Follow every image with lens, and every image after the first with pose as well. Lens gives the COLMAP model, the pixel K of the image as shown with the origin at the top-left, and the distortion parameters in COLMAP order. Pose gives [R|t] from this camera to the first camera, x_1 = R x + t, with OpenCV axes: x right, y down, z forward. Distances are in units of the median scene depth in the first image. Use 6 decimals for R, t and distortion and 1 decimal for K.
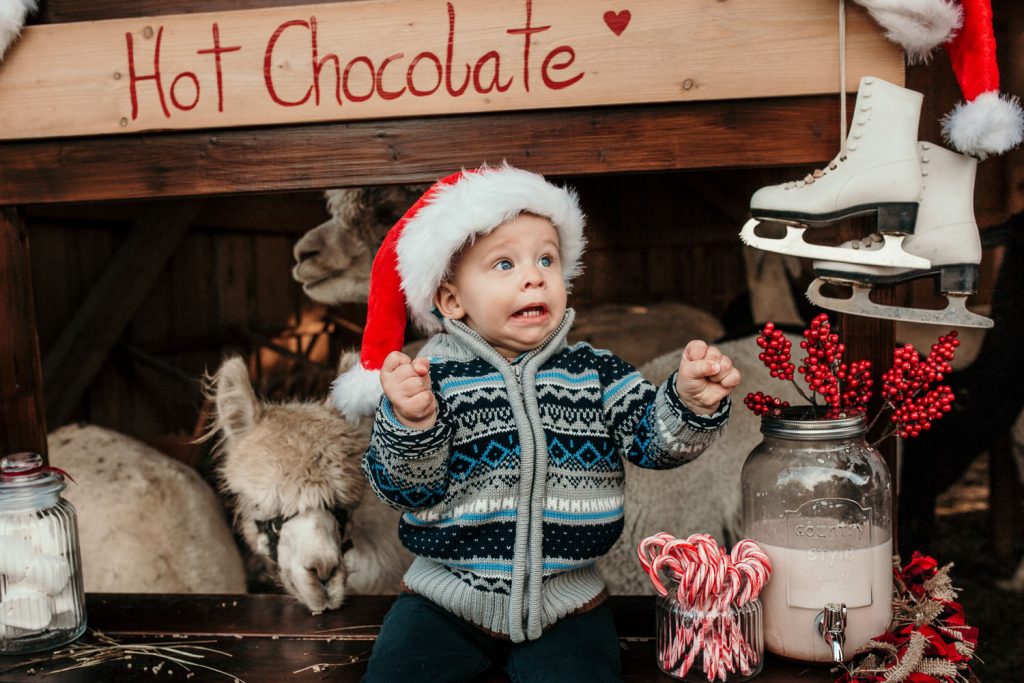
lens RADIAL K [[965.5, 0, 504.4], [0, 965.5, 337.1], [0, 0, 1]] dist [-0.042337, 0.048165]
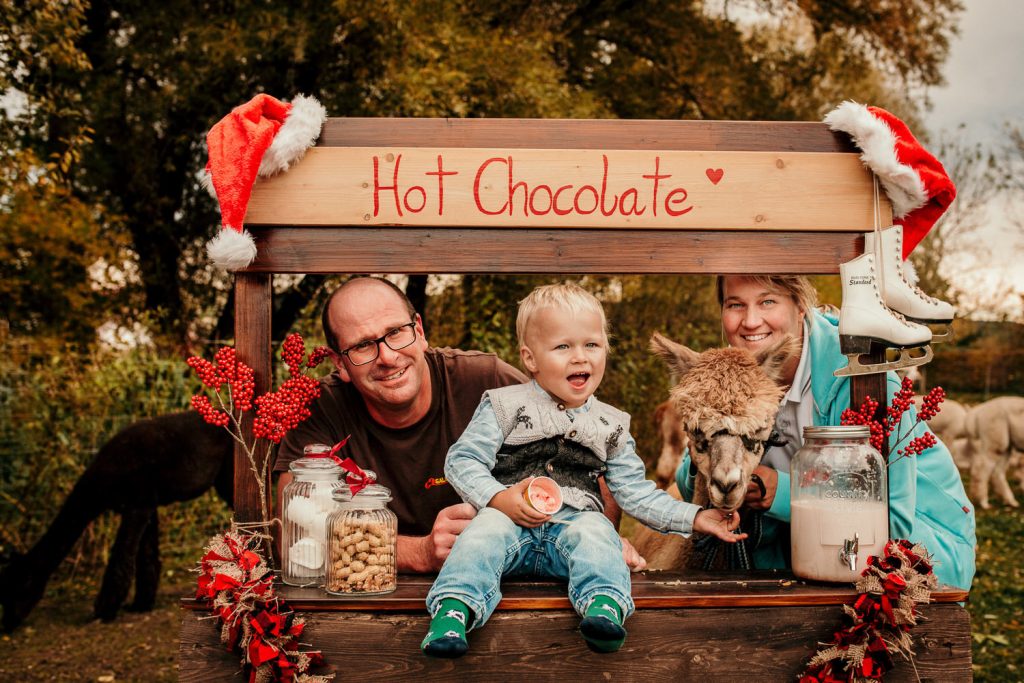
lens RADIAL K [[1015.4, 0, 533.7], [0, 1015.4, 343.0], [0, 0, 1]] dist [-0.068269, 0.090317]
pose [[0.986503, 0.050964, 0.155613, -0.391302], [-0.025614, 0.986661, -0.160758, 0.195689], [-0.161730, 0.154602, 0.974649, -0.470840]]
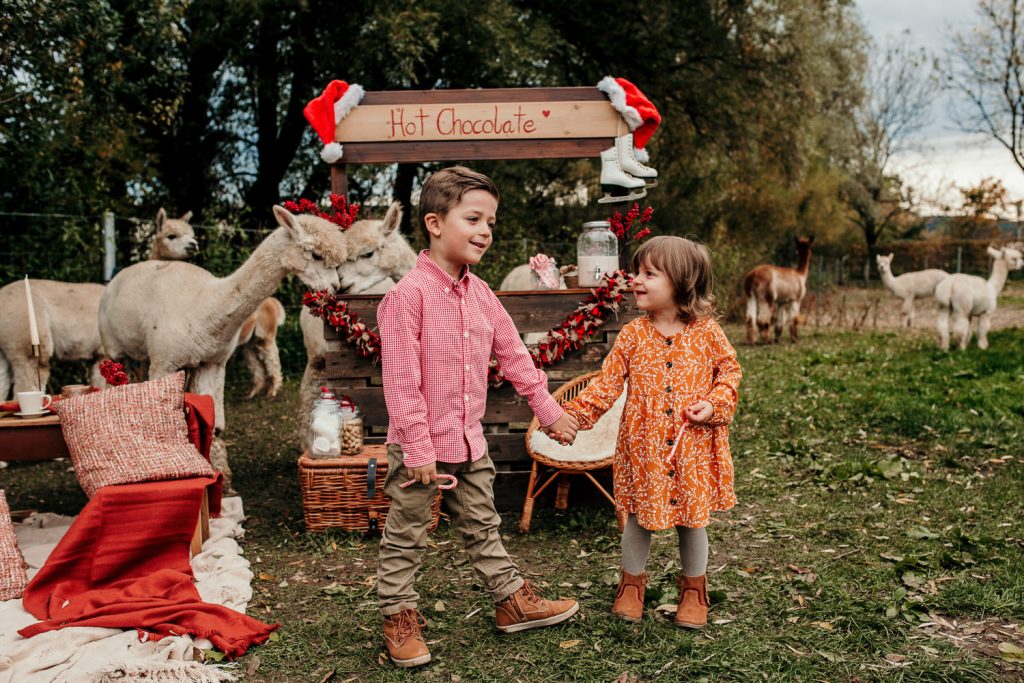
lens RADIAL K [[992.3, 0, 518.8], [0, 992.3, 336.5], [0, 0, 1]] dist [-0.061564, 0.027463]
pose [[0.987092, 0.010588, 0.159803, -0.505792], [0.001582, 0.997119, -0.075840, 0.690111], [-0.160145, 0.075114, 0.984231, -2.262926]]
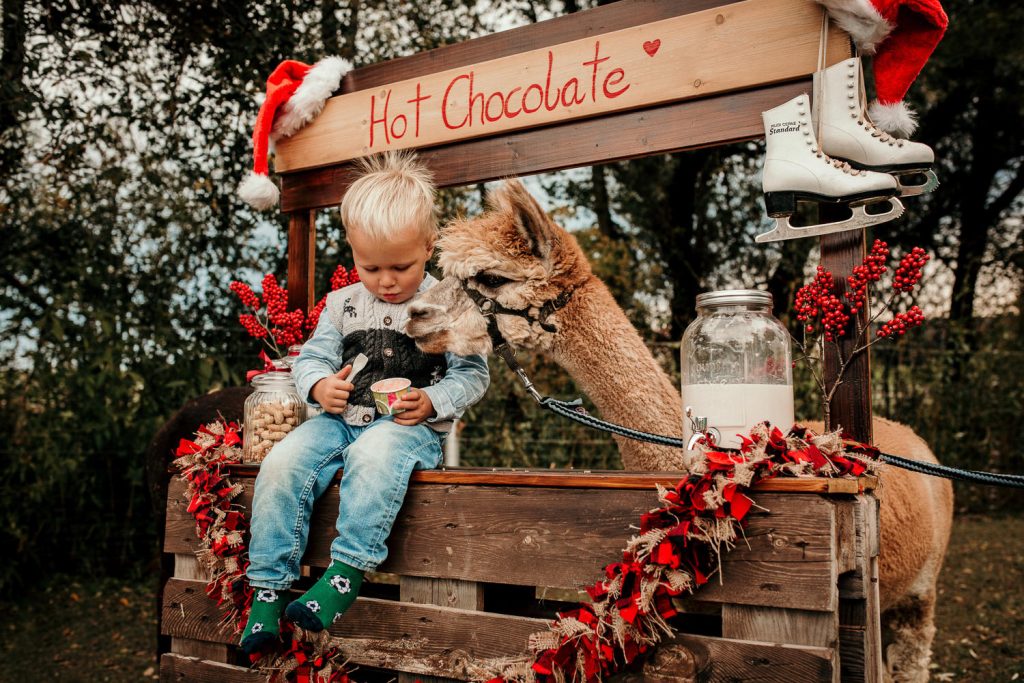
lens RADIAL K [[992.3, 0, 518.8], [0, 992.3, 336.5], [0, 0, 1]] dist [-0.061564, 0.027463]
pose [[0.906888, 0.000758, -0.421371, 0.536397], [-0.078648, 0.982730, -0.167502, 0.342399], [0.413967, 0.185046, 0.891285, -0.299375]]
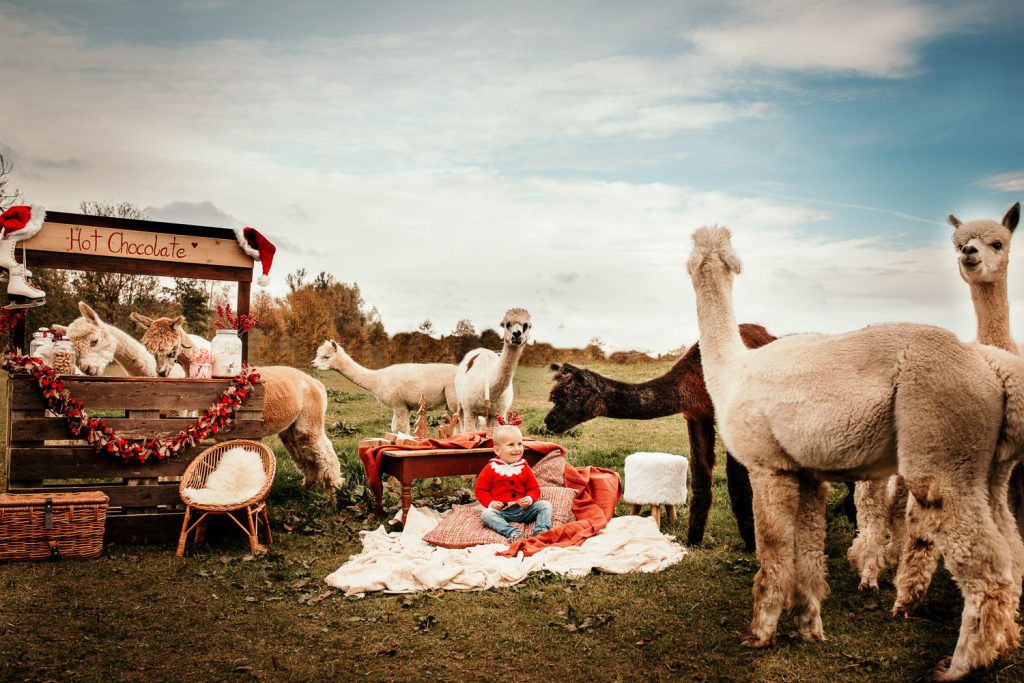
lens RADIAL K [[992.3, 0, 518.8], [0, 992.3, 336.5], [0, 0, 1]] dist [-0.061564, 0.027463]
pose [[0.774776, 0.087107, 0.626206, -1.506567], [-0.006908, 0.991571, -0.129384, 0.660938], [-0.632198, 0.095918, 0.768847, -3.354625]]
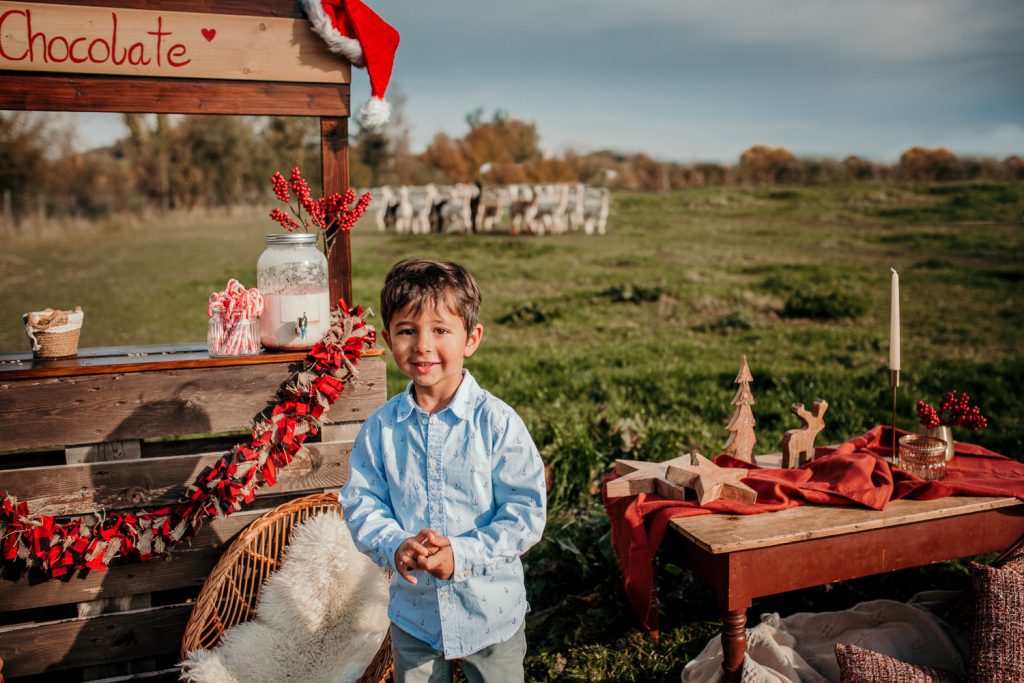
lens RADIAL K [[965.5, 0, 504.4], [0, 965.5, 337.1], [0, 0, 1]] dist [-0.042337, 0.048165]
pose [[0.883168, -0.026558, 0.468305, -0.265288], [0.007840, 0.999092, 0.041873, 0.194418], [-0.468992, -0.033309, 0.882574, -0.959093]]
